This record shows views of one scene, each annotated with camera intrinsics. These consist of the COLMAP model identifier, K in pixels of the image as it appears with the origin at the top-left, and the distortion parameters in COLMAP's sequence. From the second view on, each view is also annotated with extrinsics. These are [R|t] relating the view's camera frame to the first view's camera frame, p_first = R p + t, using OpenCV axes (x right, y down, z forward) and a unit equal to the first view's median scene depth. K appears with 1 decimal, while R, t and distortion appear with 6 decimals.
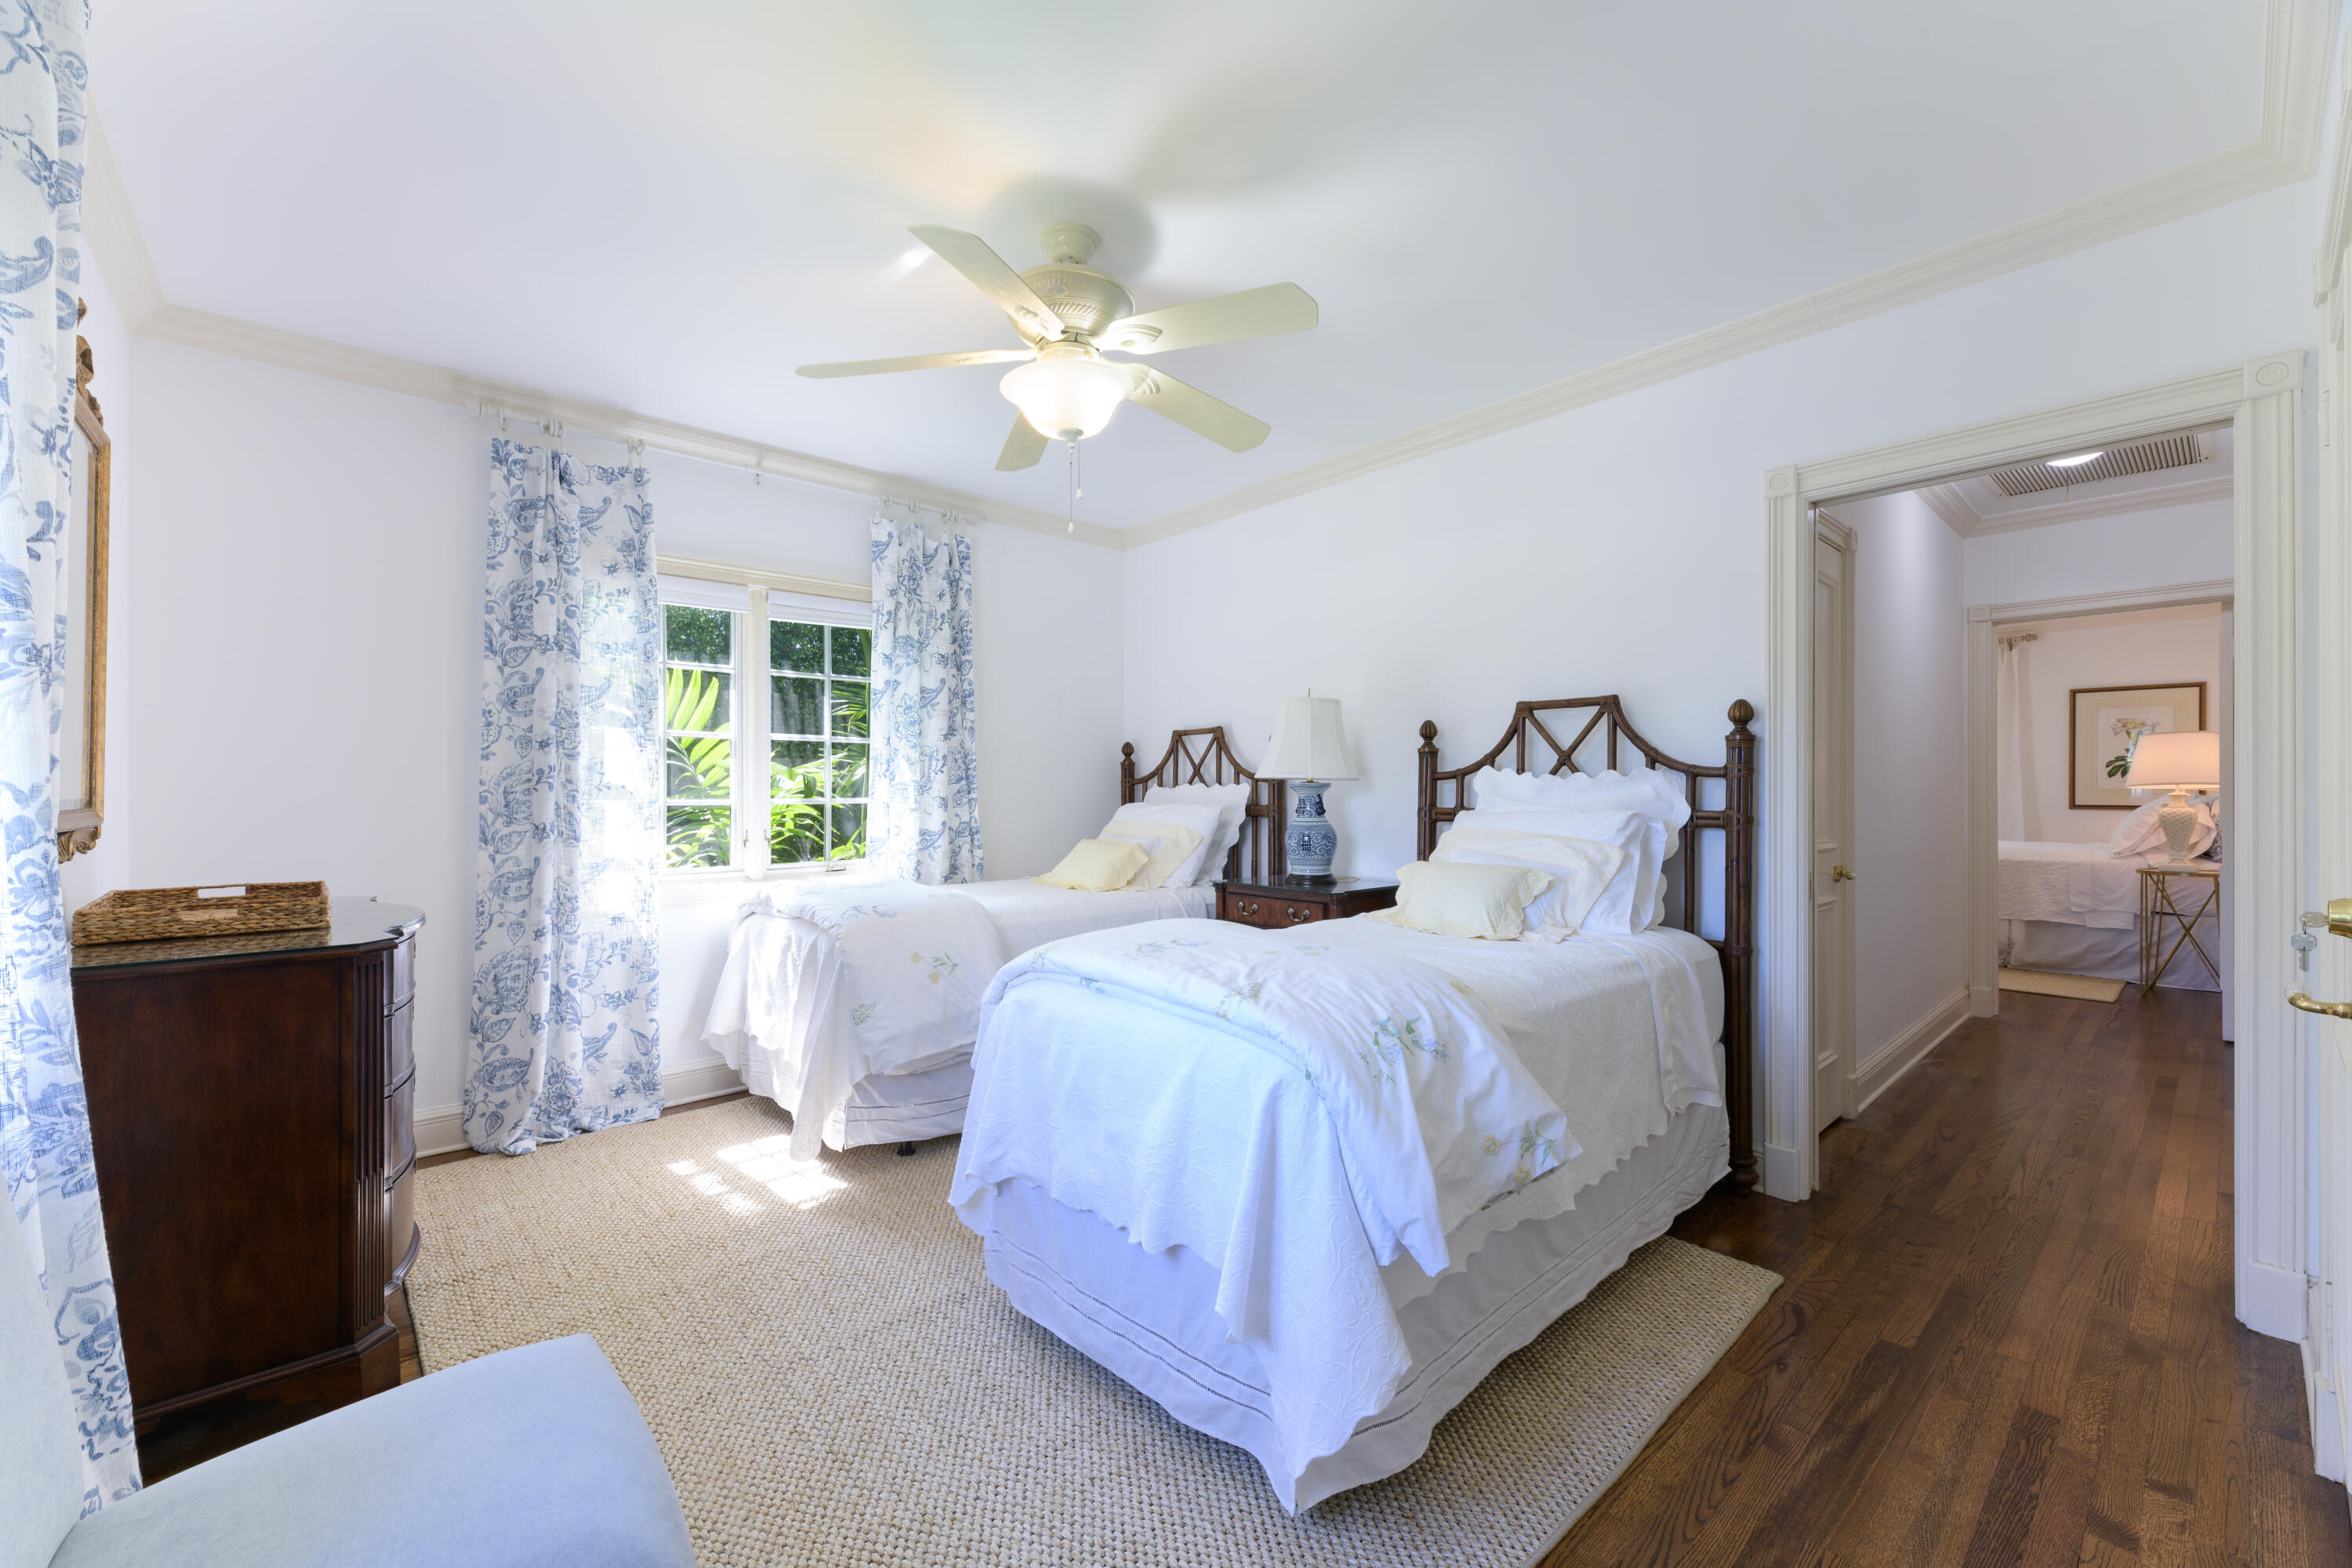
lens RADIAL K [[913.0, 0, 1175.9], [0, 913.0, 785.9], [0, 0, 1]] dist [0.001477, 0.000184]
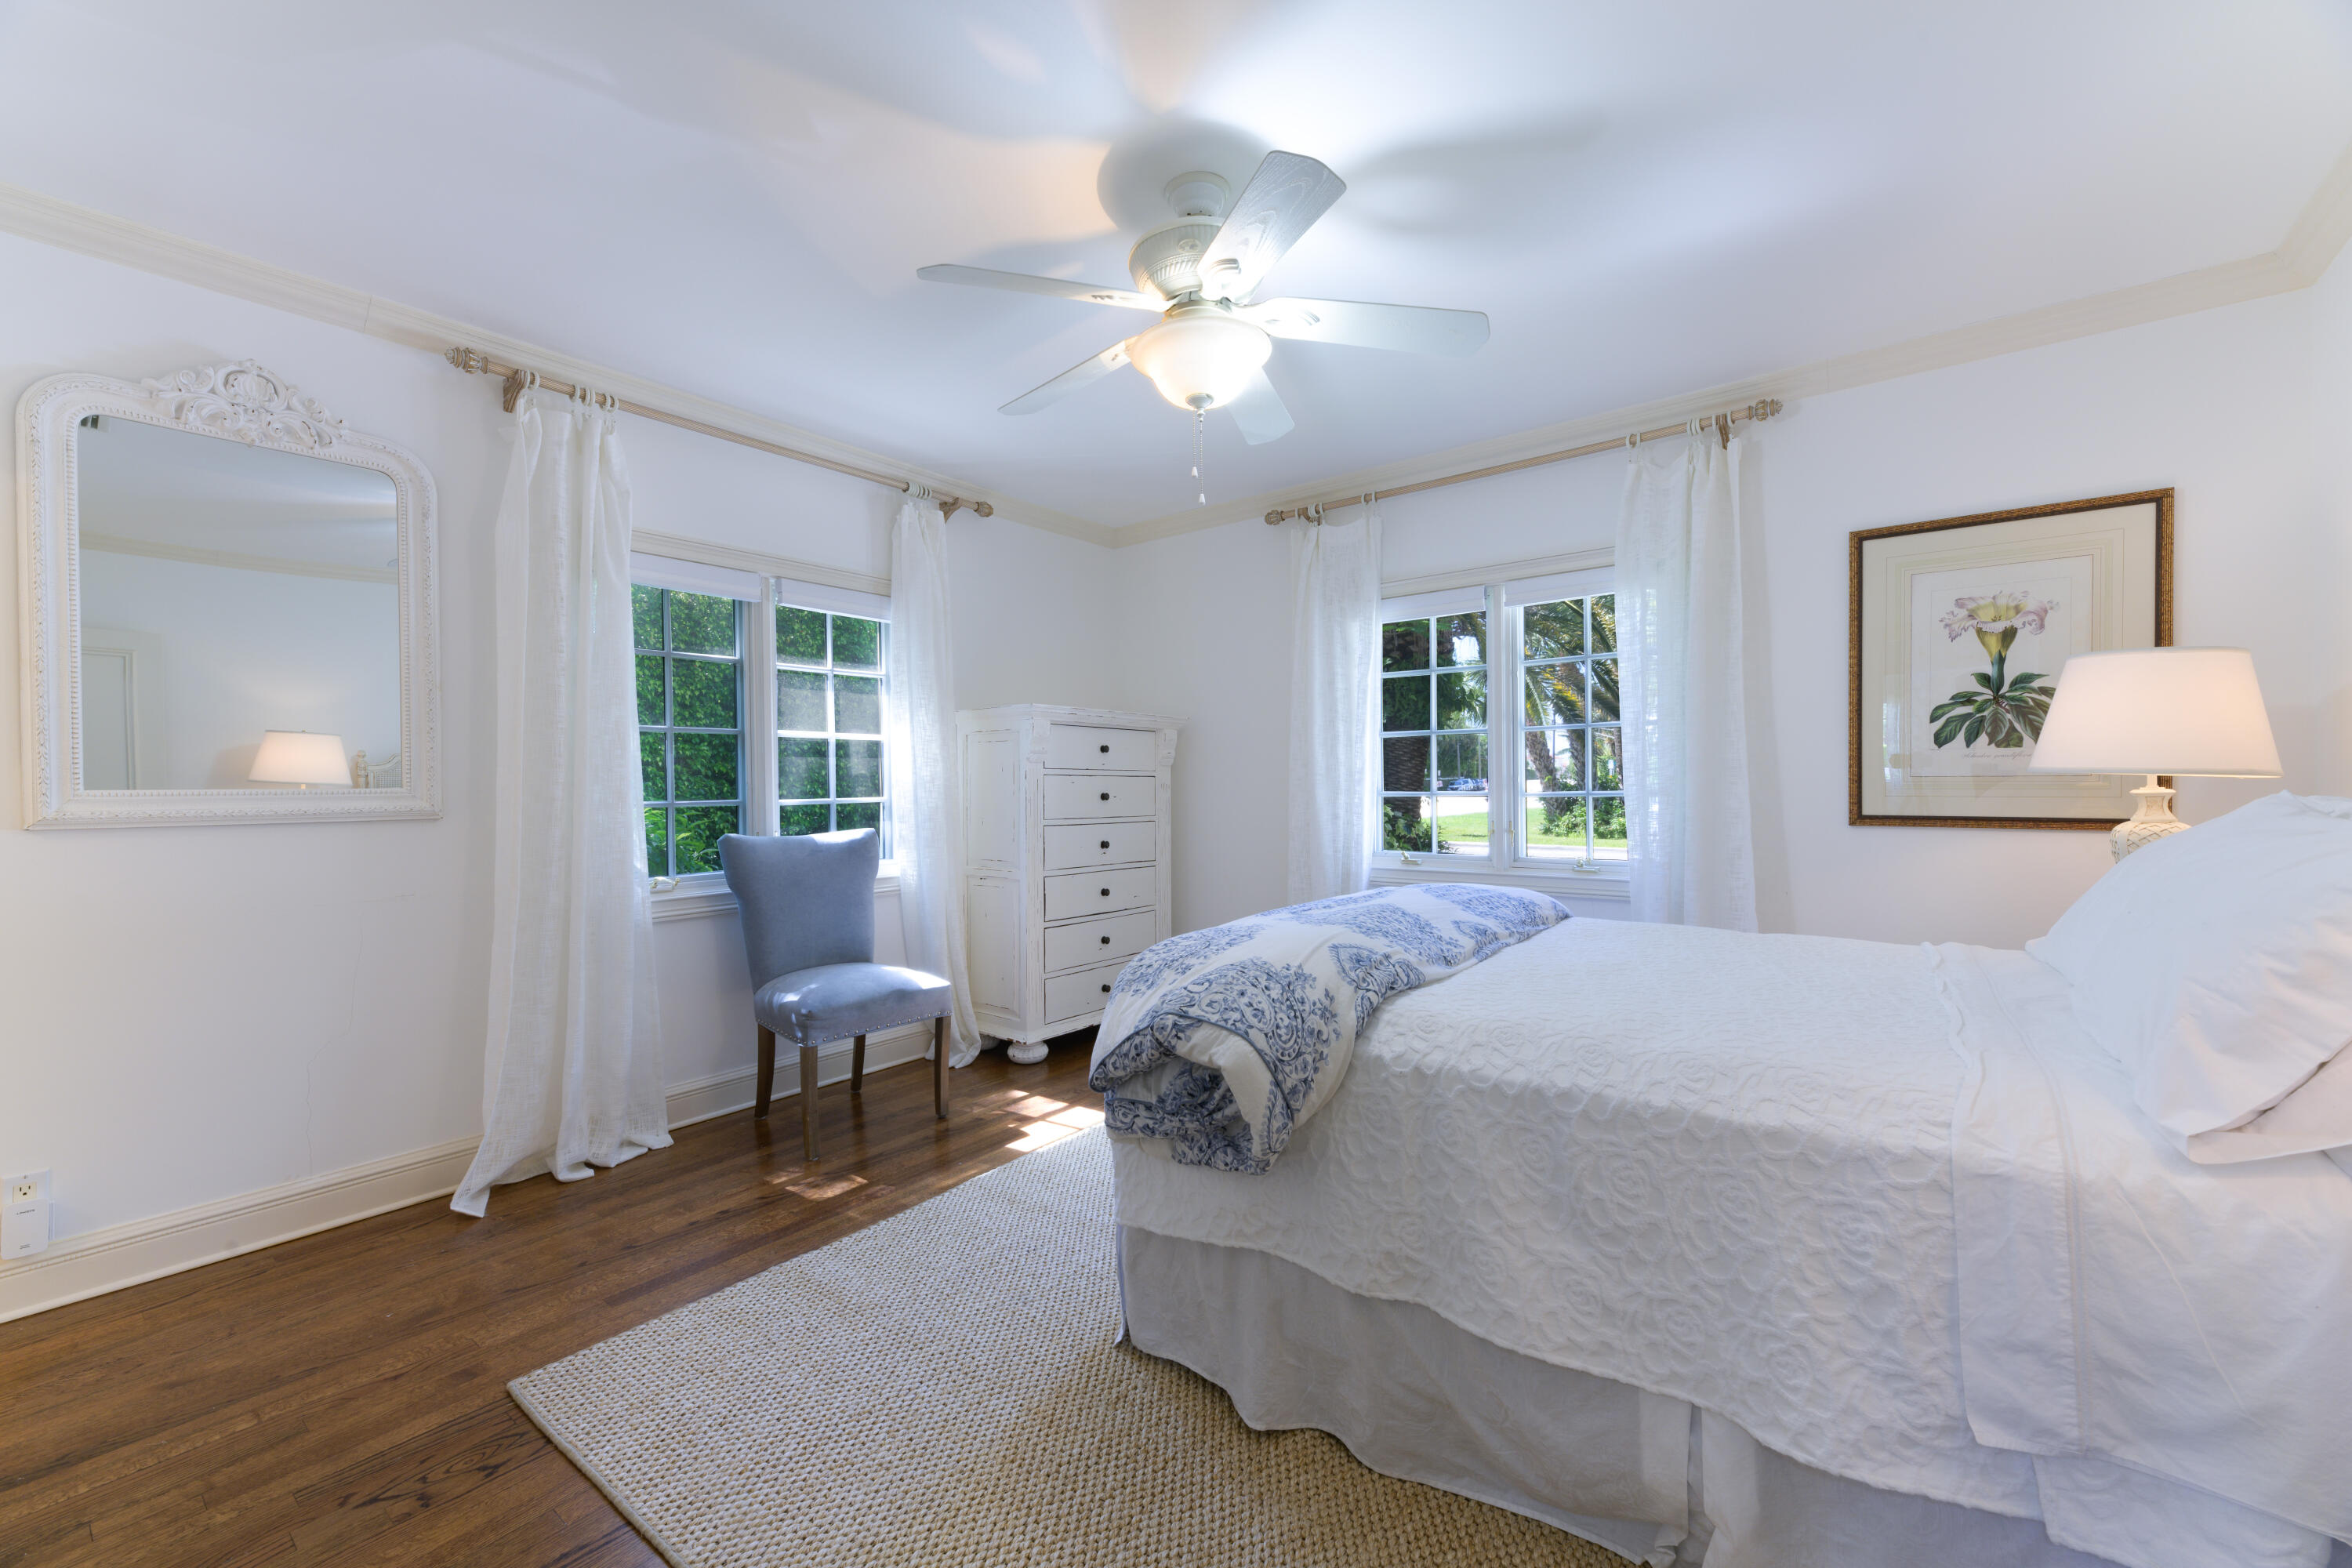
lens RADIAL K [[913.0, 0, 1177.1], [0, 913.0, 788.1], [0, 0, 1]] dist [0.001477, 0.000184]
pose [[0.983134, -0.010190, 0.182601, 0.654213], [0.008531, 0.999915, 0.009870, 0.002120], [-0.182686, -0.008146, 0.983138, 0.703807]]
